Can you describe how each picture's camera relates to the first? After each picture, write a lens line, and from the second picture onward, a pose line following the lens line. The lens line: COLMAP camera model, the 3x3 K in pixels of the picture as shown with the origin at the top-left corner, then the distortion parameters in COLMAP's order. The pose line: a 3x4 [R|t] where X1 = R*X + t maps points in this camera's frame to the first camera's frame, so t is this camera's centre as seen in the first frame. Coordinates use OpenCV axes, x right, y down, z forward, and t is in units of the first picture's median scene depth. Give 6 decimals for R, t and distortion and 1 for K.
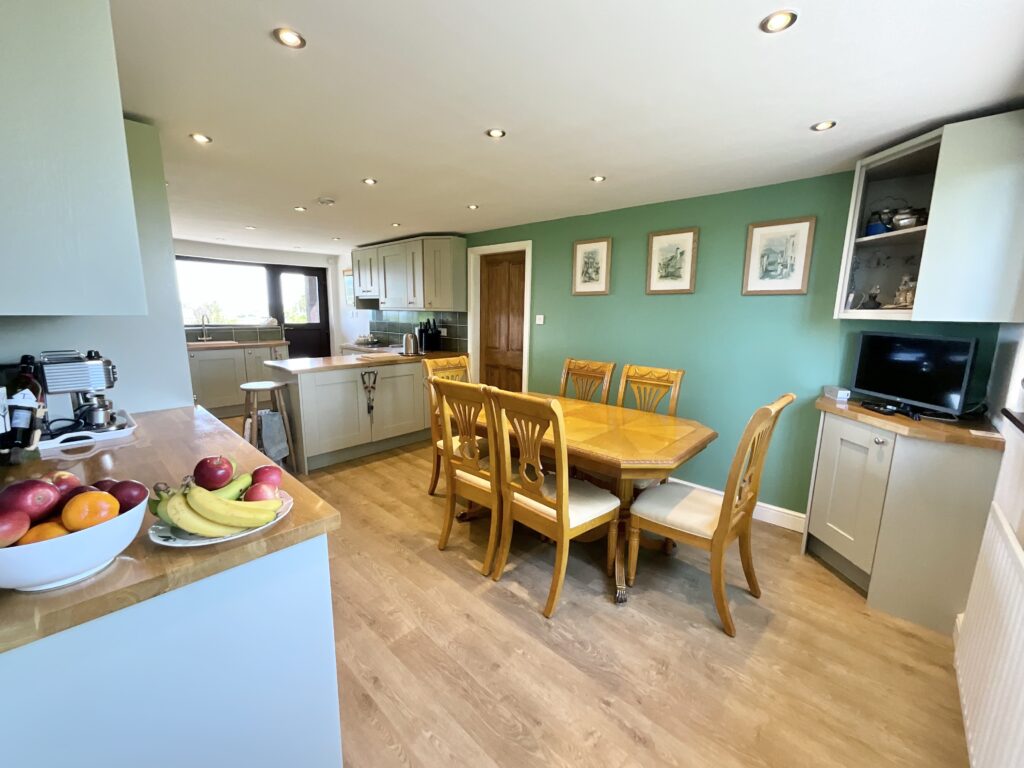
lens RADIAL K [[412.3, 0, 512.0], [0, 412.3, 384.0], [0, 0, 1]] dist [-0.022126, 0.000005]
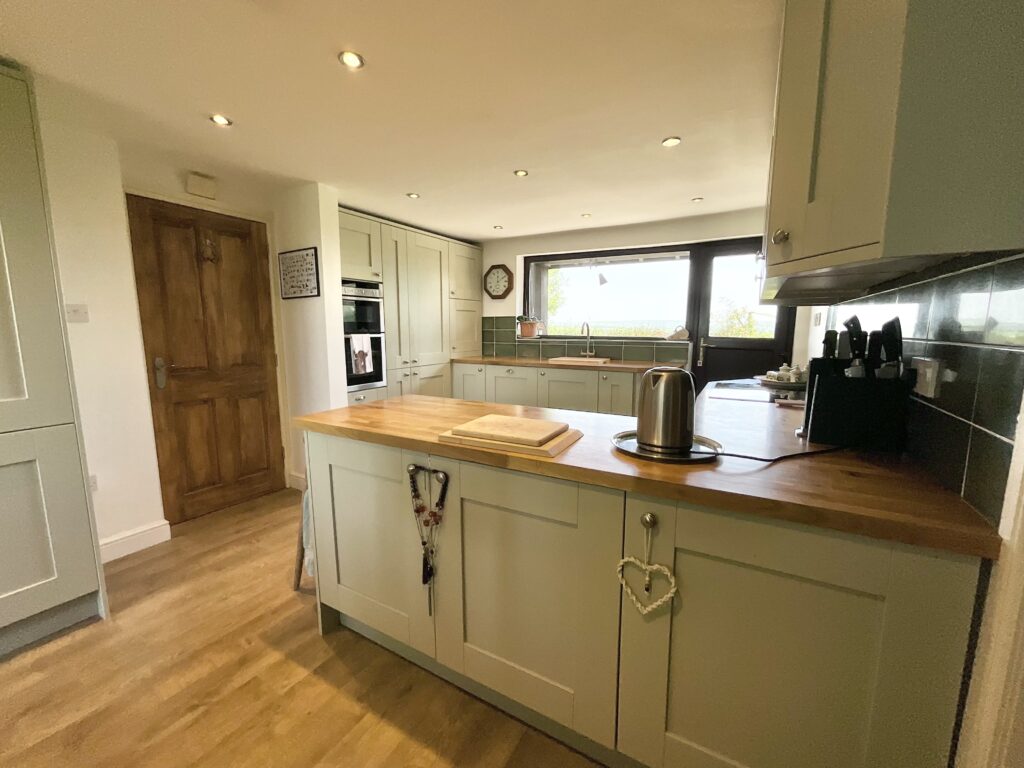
lens RADIAL K [[412.3, 0, 512.0], [0, 412.3, 384.0], [0, 0, 1]] dist [-0.022126, 0.000005]
pose [[0.240143, 0.114495, -0.963962, -0.018874], [-0.163876, 0.983549, 0.075997, -0.130353], [0.956805, 0.139720, 0.254955, 0.957594]]
